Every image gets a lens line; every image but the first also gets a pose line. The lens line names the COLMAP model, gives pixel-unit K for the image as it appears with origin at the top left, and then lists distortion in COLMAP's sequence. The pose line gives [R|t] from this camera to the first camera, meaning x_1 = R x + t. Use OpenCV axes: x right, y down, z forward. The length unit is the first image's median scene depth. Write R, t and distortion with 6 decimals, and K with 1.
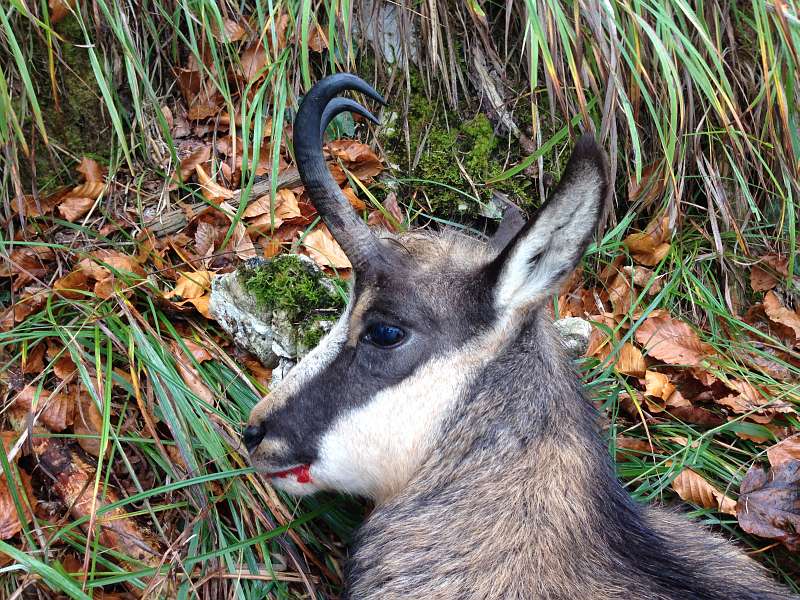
lens RADIAL K [[757.3, 0, 398.1], [0, 757.3, 308.6], [0, 0, 1]] dist [0.100182, 0.000000]
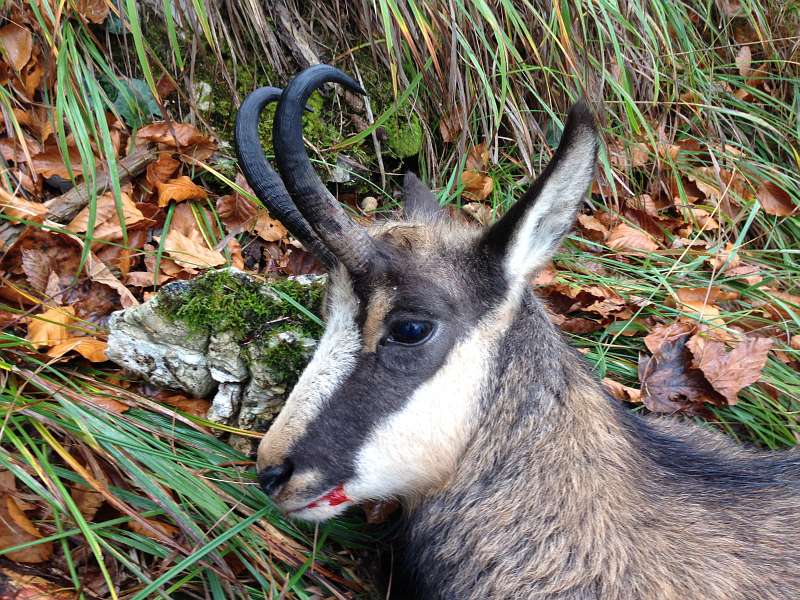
lens RADIAL K [[757.3, 0, 411.4], [0, 757.3, 309.6], [0, 0, 1]] dist [0.100182, 0.000000]
pose [[0.885600, -0.244643, 0.394795, -0.358544], [0.211172, 0.969180, 0.126875, -0.106175], [-0.413666, -0.028991, 0.909967, 0.112592]]
